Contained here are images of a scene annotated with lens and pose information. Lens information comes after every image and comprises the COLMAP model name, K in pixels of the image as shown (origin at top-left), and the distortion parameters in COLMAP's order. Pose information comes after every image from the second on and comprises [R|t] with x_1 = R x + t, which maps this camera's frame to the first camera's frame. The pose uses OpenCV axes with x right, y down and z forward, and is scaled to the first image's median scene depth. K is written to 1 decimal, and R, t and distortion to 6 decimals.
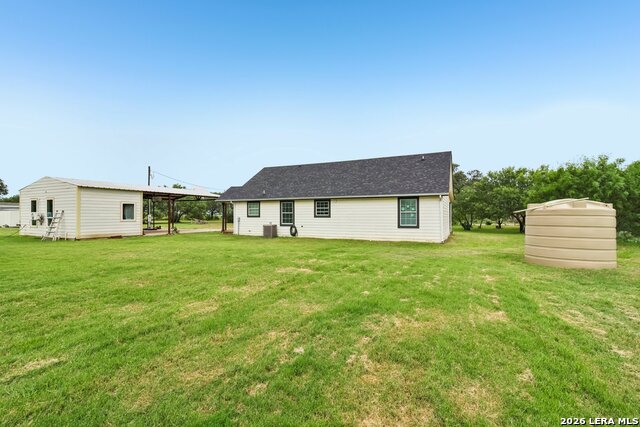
lens RADIAL K [[302.4, 0, 319.5], [0, 302.4, 208.2], [0, 0, 1]] dist [-0.000038, 0.000064]
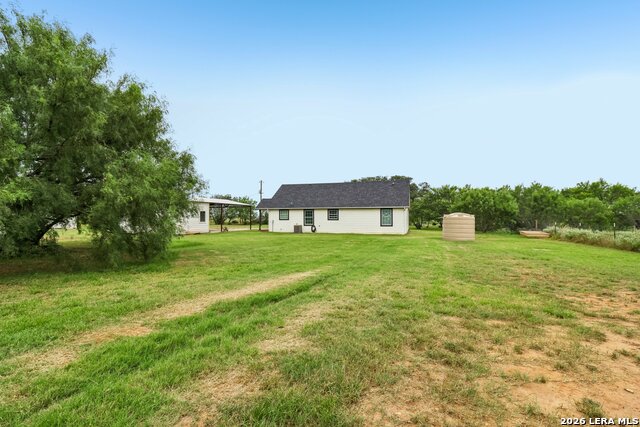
lens RADIAL K [[302.4, 0, 319.5], [0, 302.4, 208.2], [0, 0, 1]] dist [-0.000038, 0.000064]
pose [[0.990549, 0.003568, 0.137111, -0.247101], [-0.002763, 0.999978, -0.006067, -0.020166], [-0.137130, 0.005631, 0.990537, -0.503884]]
